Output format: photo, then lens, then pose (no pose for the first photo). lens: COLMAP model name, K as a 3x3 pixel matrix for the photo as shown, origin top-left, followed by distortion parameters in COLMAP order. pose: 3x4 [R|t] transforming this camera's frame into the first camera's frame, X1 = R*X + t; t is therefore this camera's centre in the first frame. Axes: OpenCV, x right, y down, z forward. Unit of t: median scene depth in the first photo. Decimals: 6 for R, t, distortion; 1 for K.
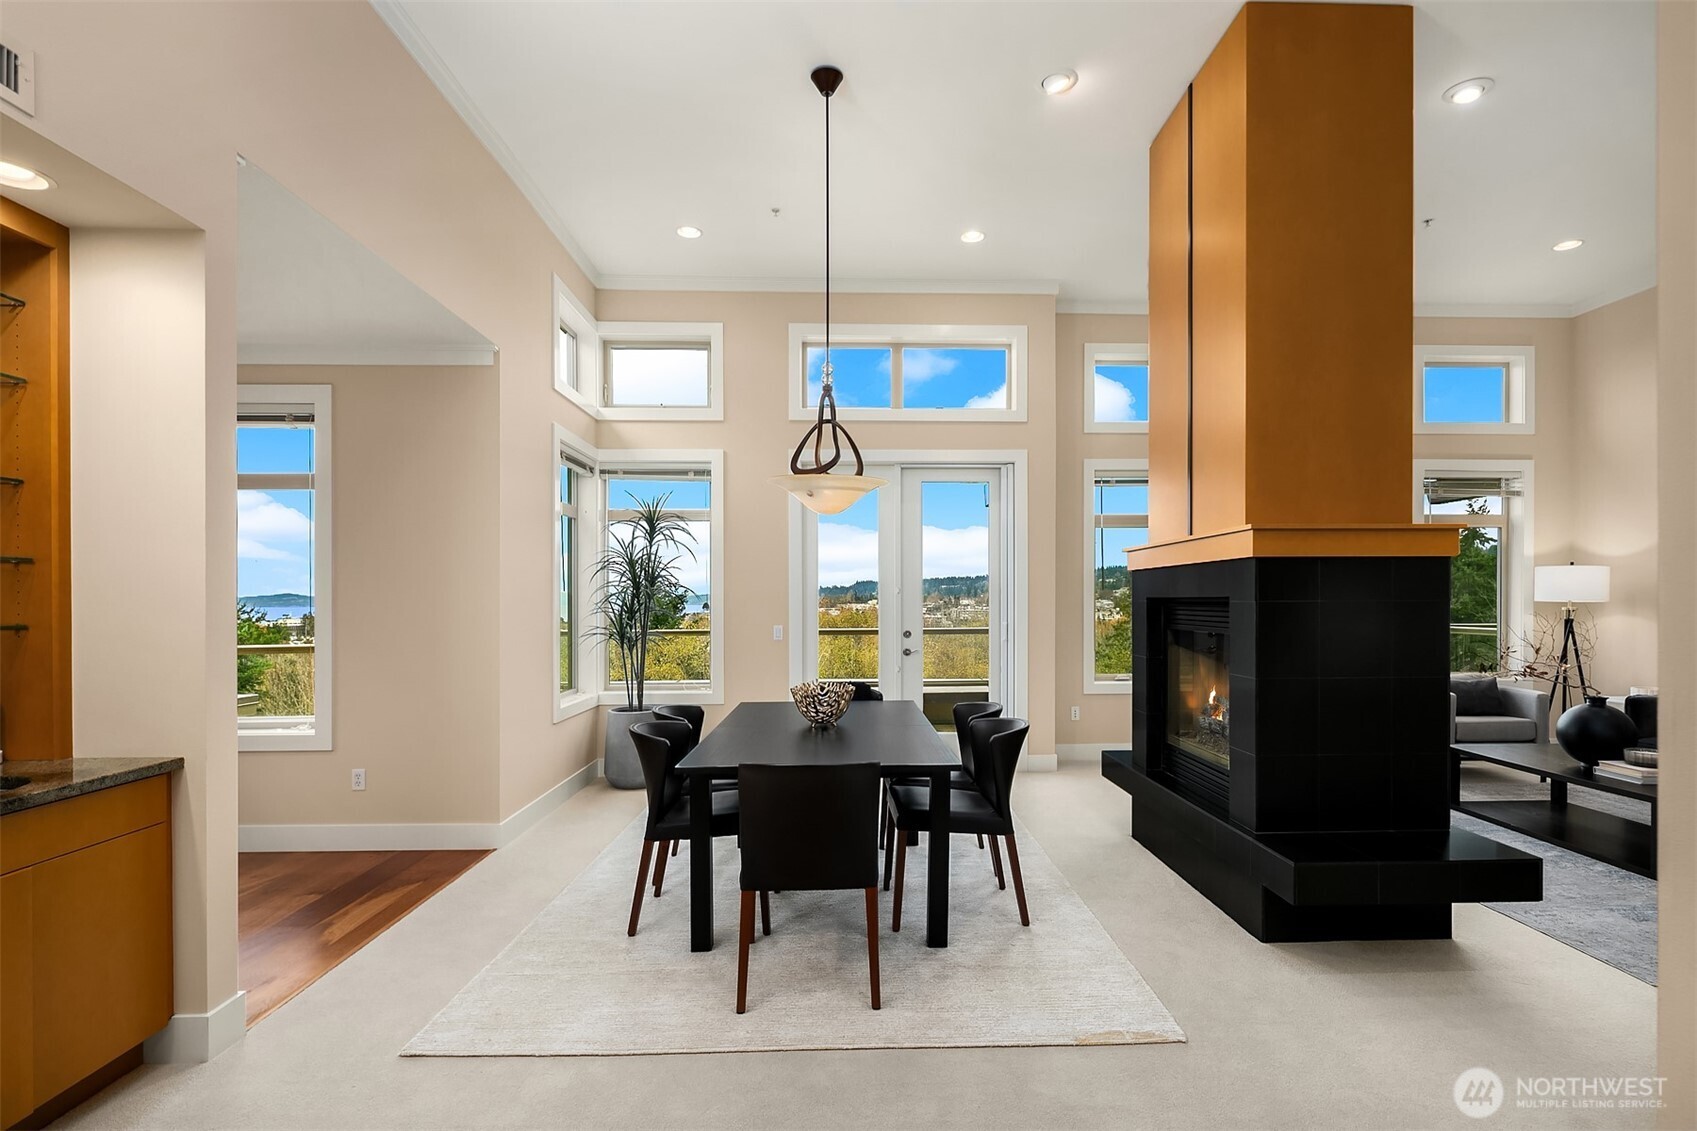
lens RADIAL K [[836.0, 0, 855.2], [0, 836.0, 600.8], [0, 0, 1]] dist [0.000343, 0.000305]
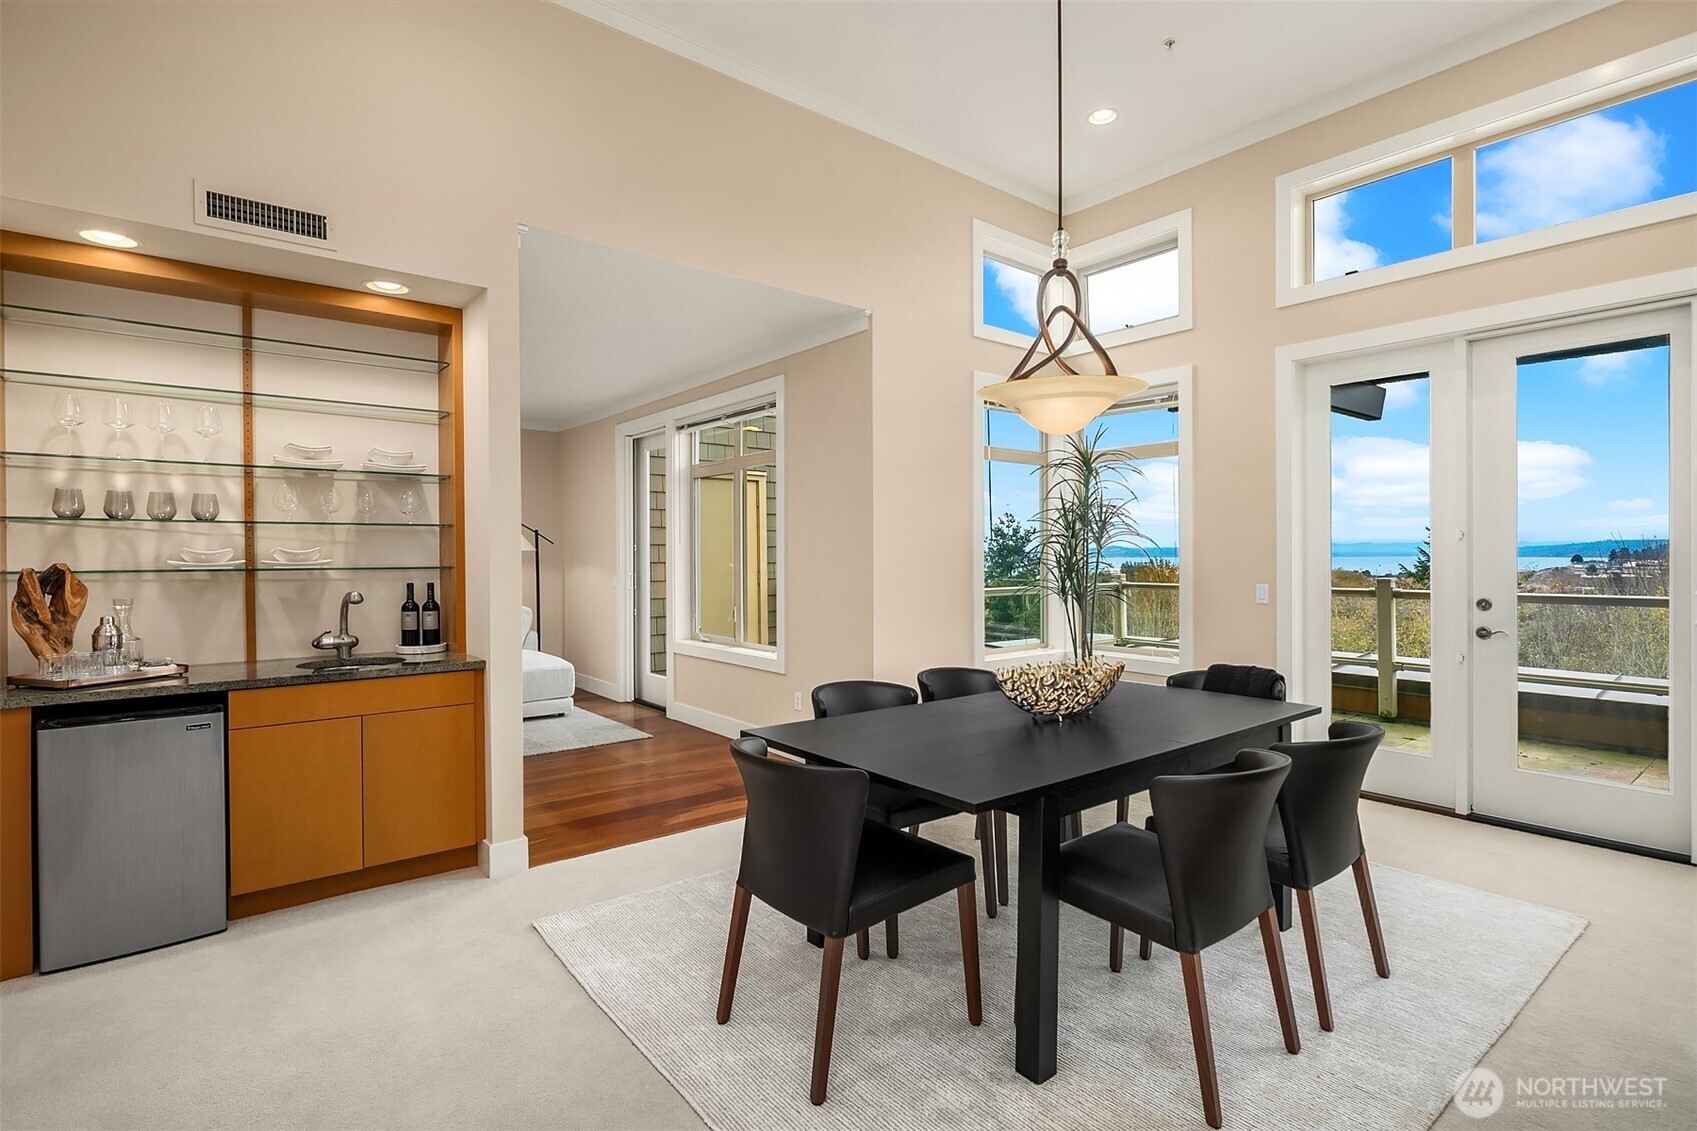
lens RADIAL K [[808.8, 0, 858.1], [0, 808.8, 558.9], [0, 0, 1]] dist [-0.001172, -0.000046]
pose [[0.603314, 0.005666, -0.797484, 0.272940], [0.000323, 0.999973, 0.007349, 0.001168], [0.797504, -0.004692, 0.603296, 0.269454]]
